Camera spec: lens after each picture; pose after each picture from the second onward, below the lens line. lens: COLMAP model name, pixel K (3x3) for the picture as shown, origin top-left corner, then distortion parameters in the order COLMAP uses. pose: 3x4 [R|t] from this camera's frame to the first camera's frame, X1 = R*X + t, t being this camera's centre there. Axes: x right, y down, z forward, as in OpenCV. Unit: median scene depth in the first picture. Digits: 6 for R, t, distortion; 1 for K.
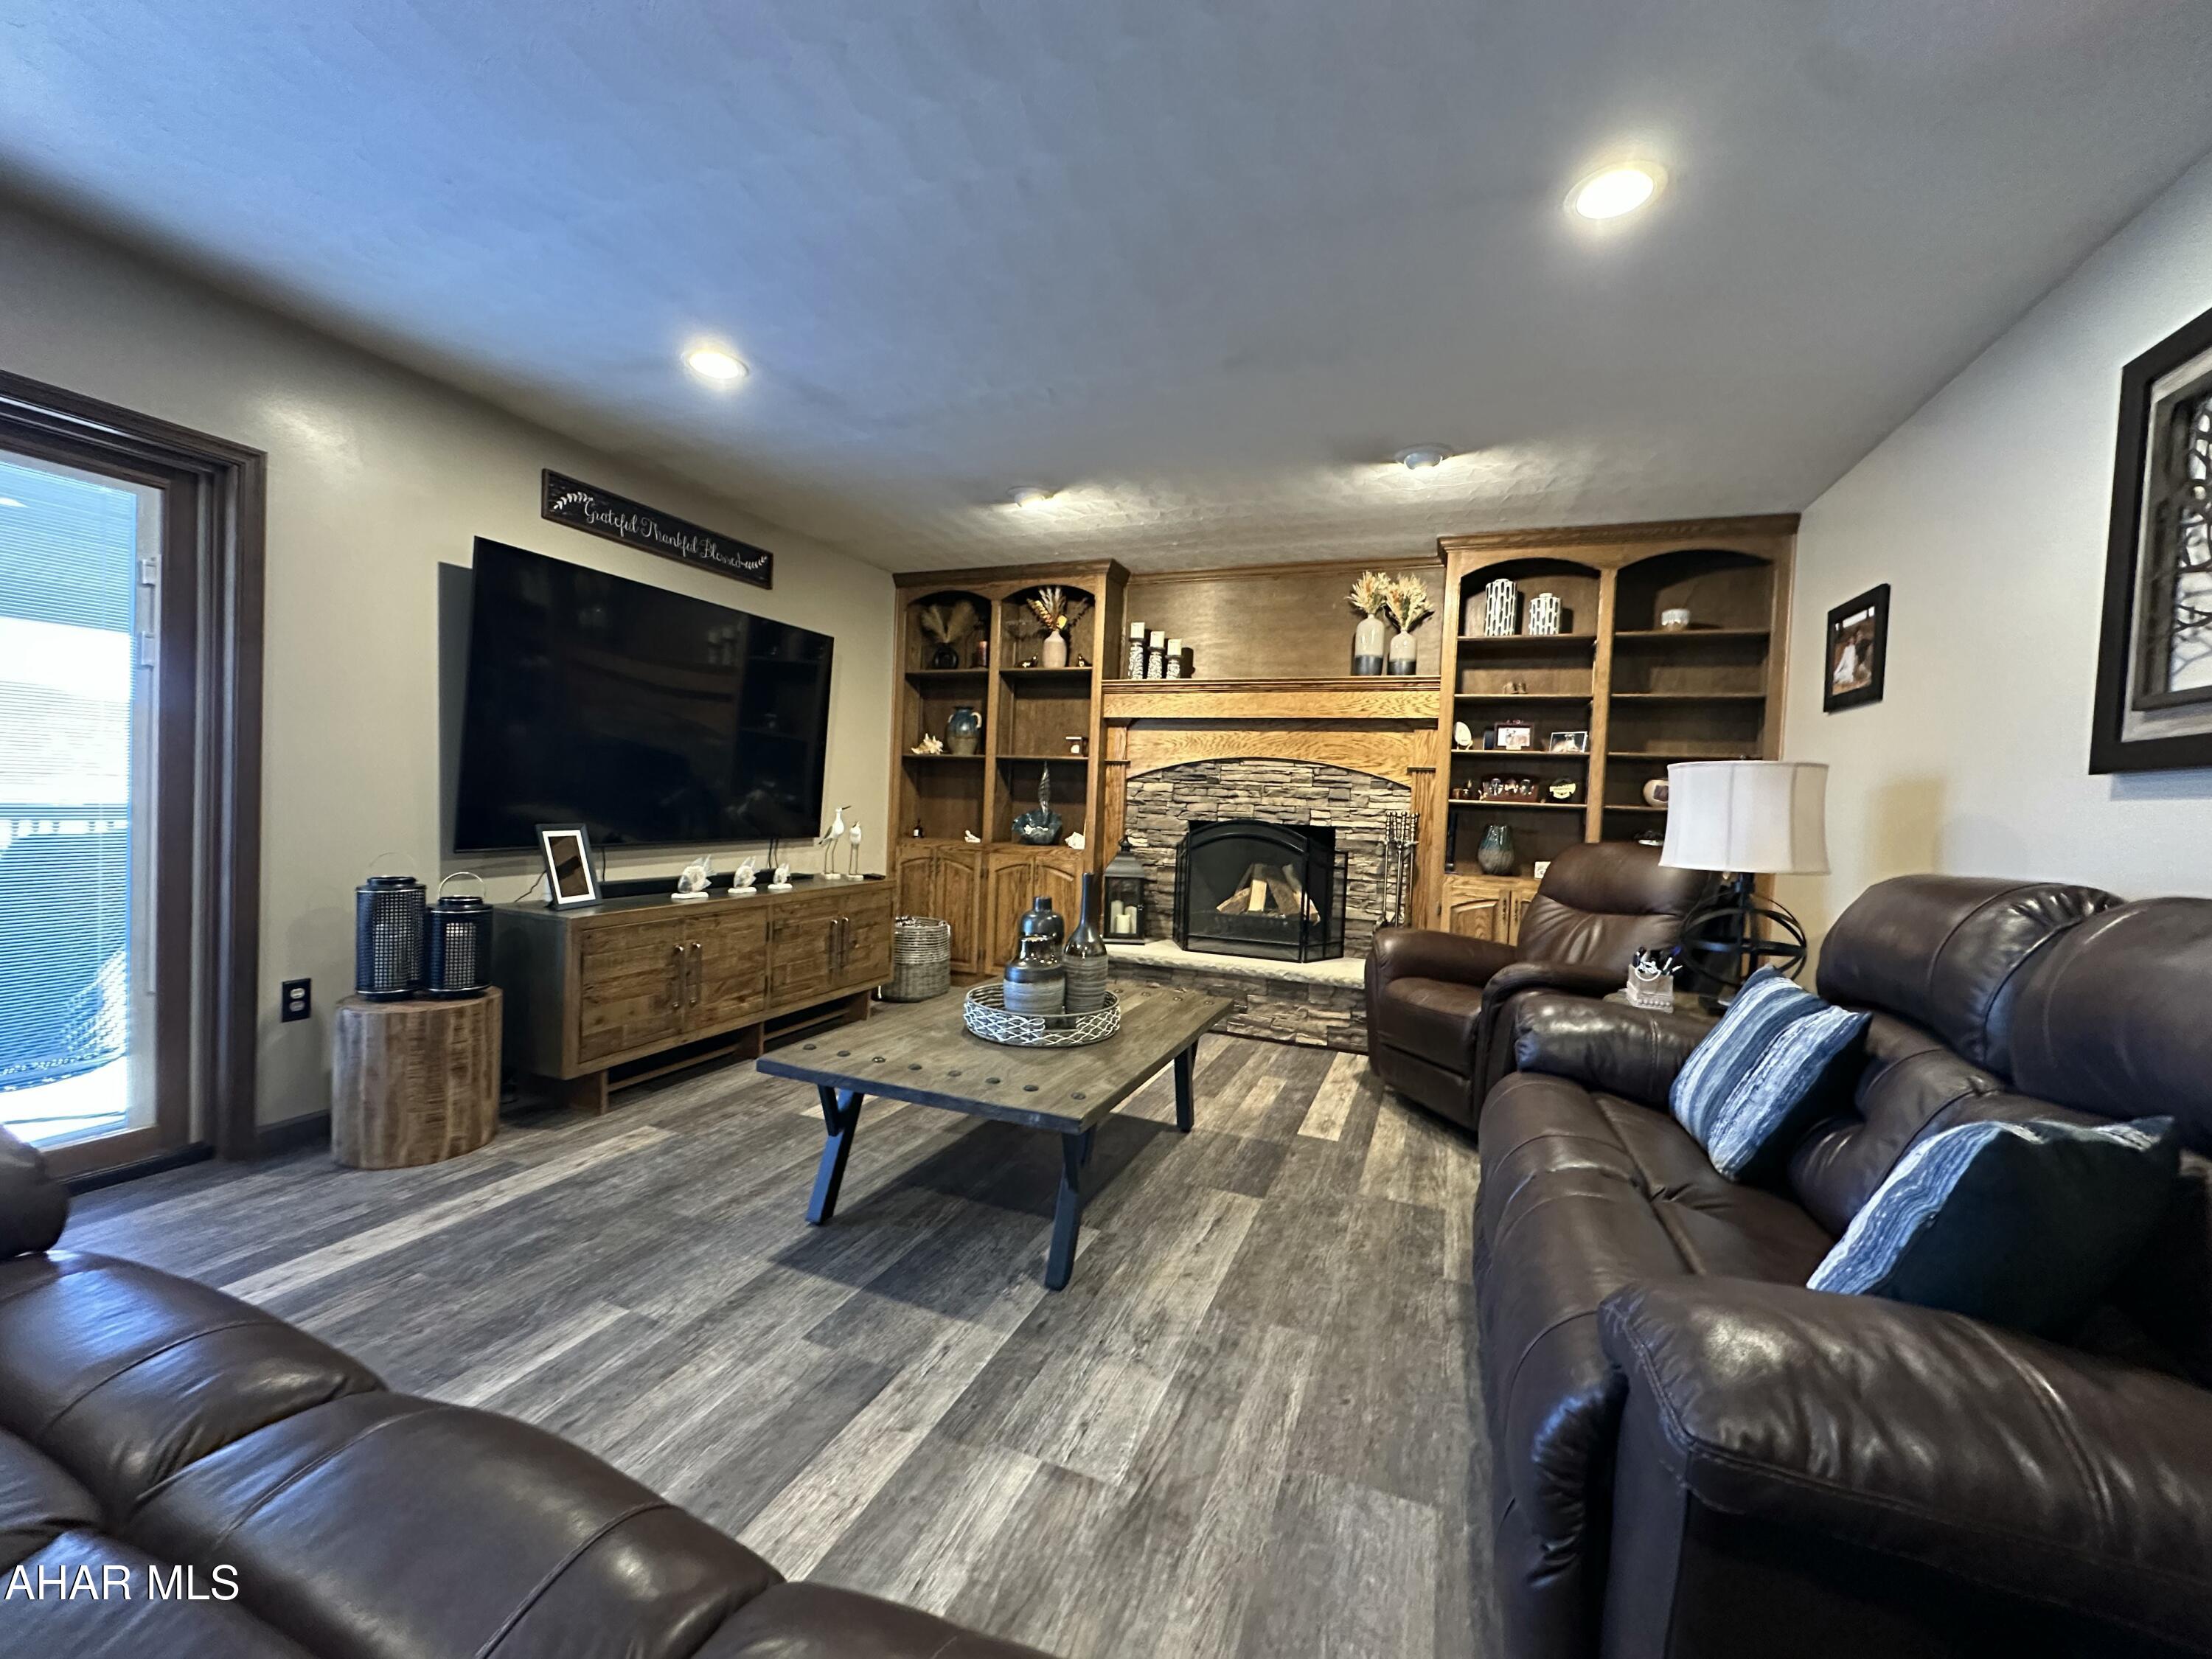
lens RADIAL K [[880.6, 0, 1097.7], [0, 880.6, 827.5], [0, 0, 1]] dist [-0.004257, -0.000563]
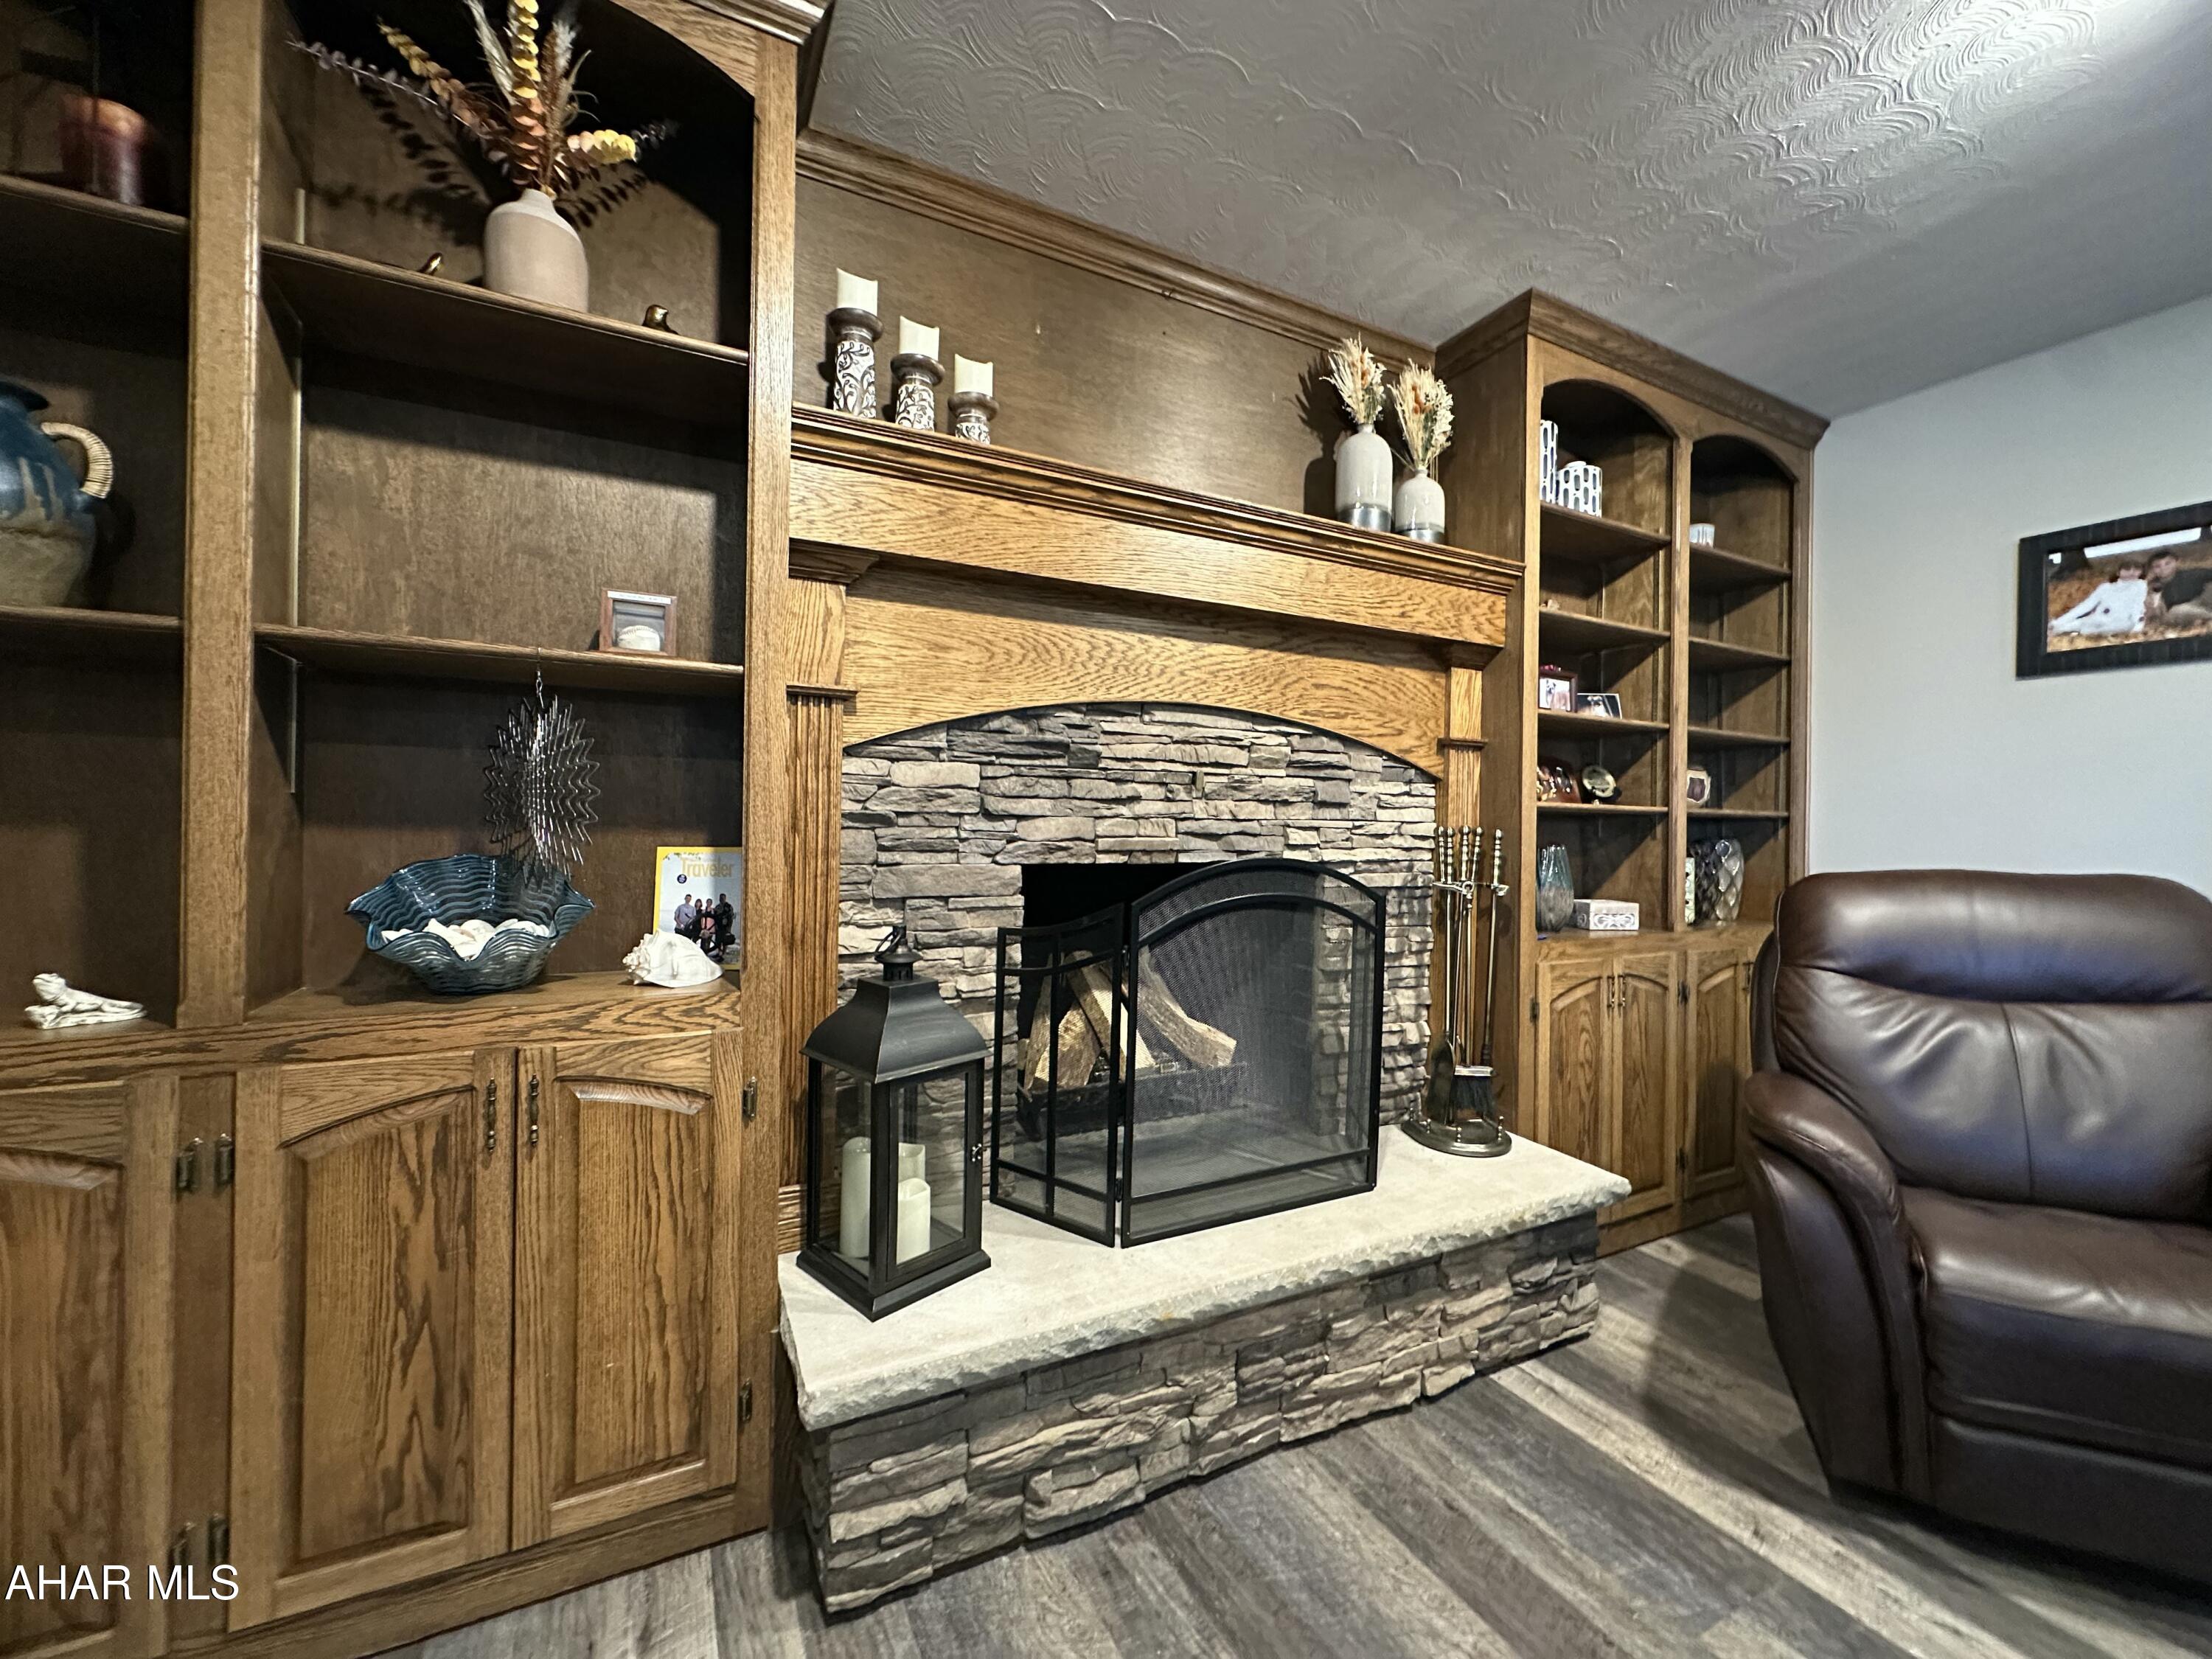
lens RADIAL K [[880.6, 0, 1108.9], [0, 880.6, 833.3], [0, 0, 1]] dist [-0.004257, -0.000563]
pose [[0.657553, -0.035502, 0.752571, -0.160082], [0.035732, 0.999235, 0.015918, -0.027913], [-0.752561, 0.016424, 0.658318, 0.785675]]
